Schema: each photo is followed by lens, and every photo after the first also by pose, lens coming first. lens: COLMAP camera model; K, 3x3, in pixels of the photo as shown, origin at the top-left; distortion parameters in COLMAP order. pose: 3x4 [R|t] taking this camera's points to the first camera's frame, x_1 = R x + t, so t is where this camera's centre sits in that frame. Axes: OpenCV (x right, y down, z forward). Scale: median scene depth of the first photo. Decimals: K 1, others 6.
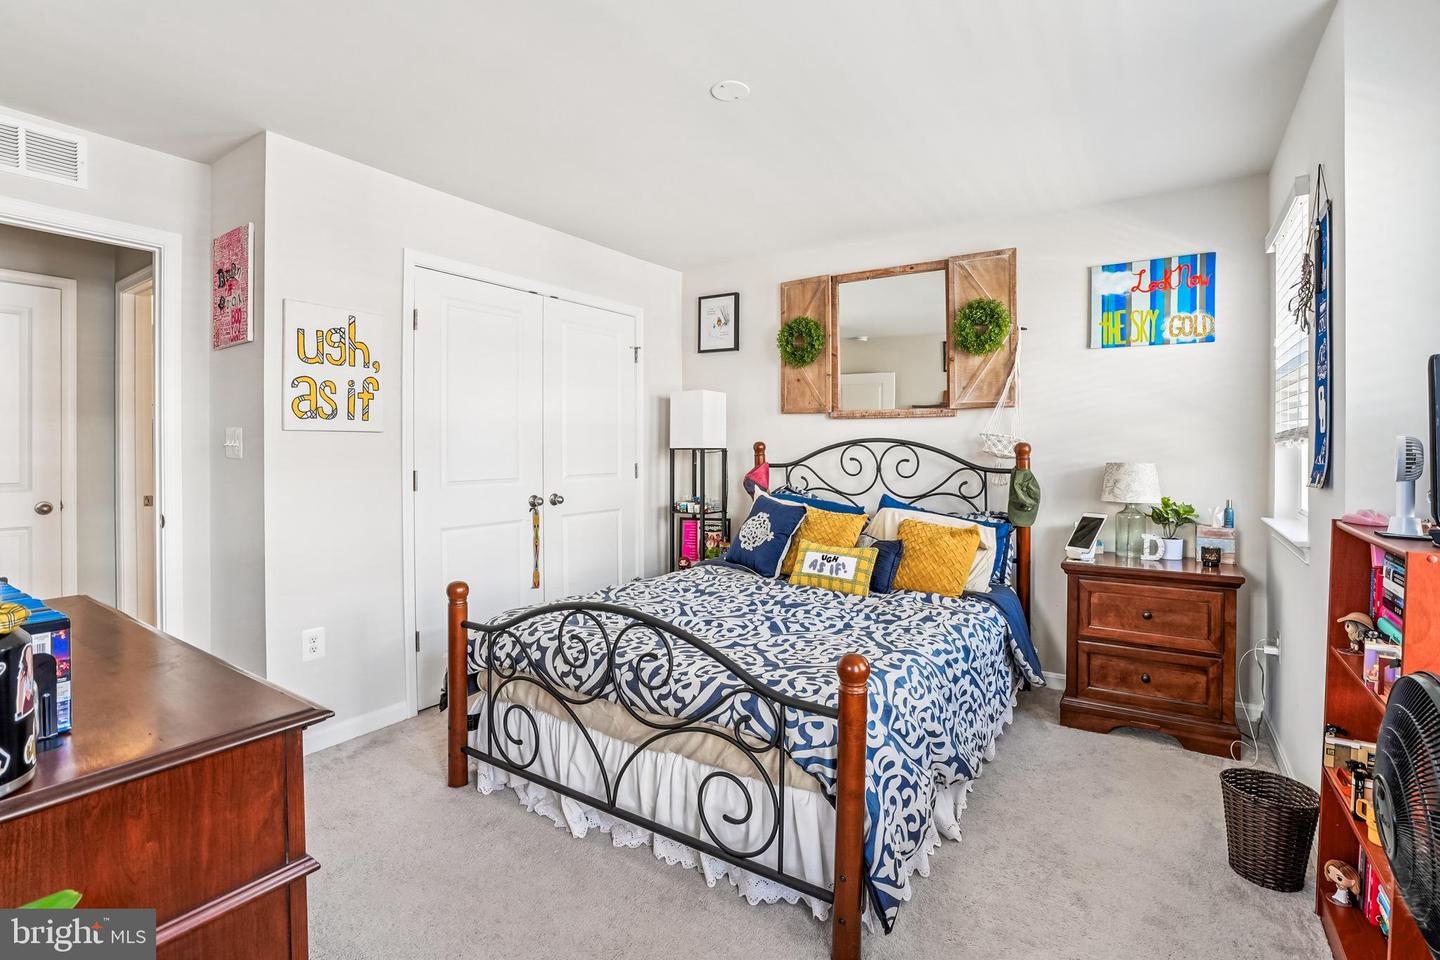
lens RADIAL K [[669.6, 0, 723.0], [0, 669.6, 456.1], [0, 0, 1]] dist [-0.053575, 0.021509]
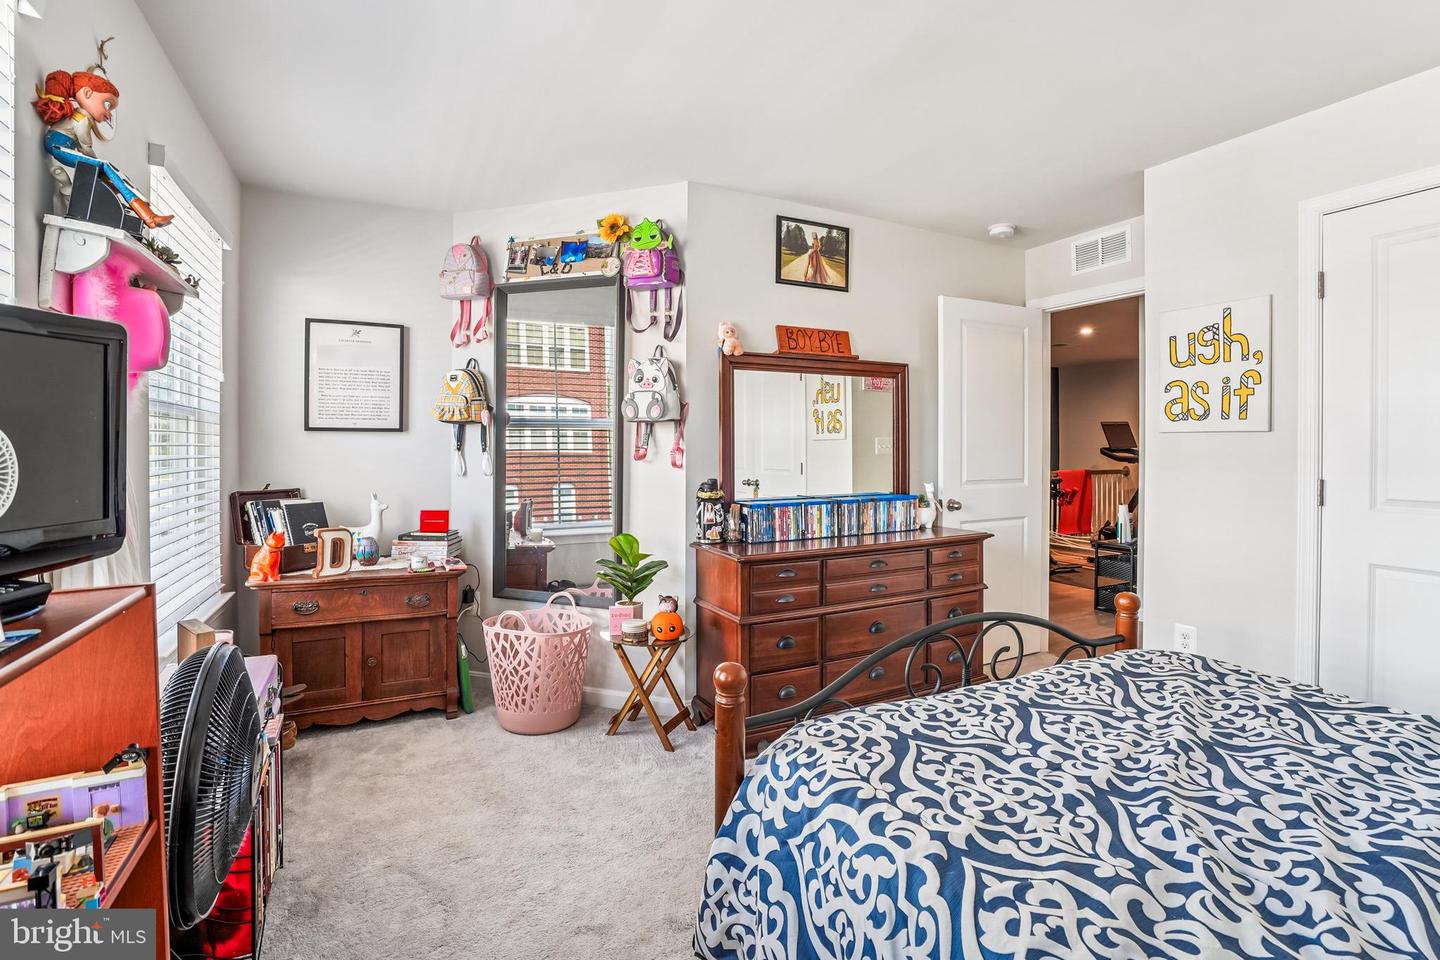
lens RADIAL K [[669.6, 0, 723.0], [0, 669.6, 456.1], [0, 0, 1]] dist [-0.053575, 0.021509]
pose [[-0.494567, 0.016409, -0.868984, 0.619331], [-0.008563, 0.999681, 0.023750, -0.019012], [0.869097, 0.019187, -0.494269, 0.864792]]
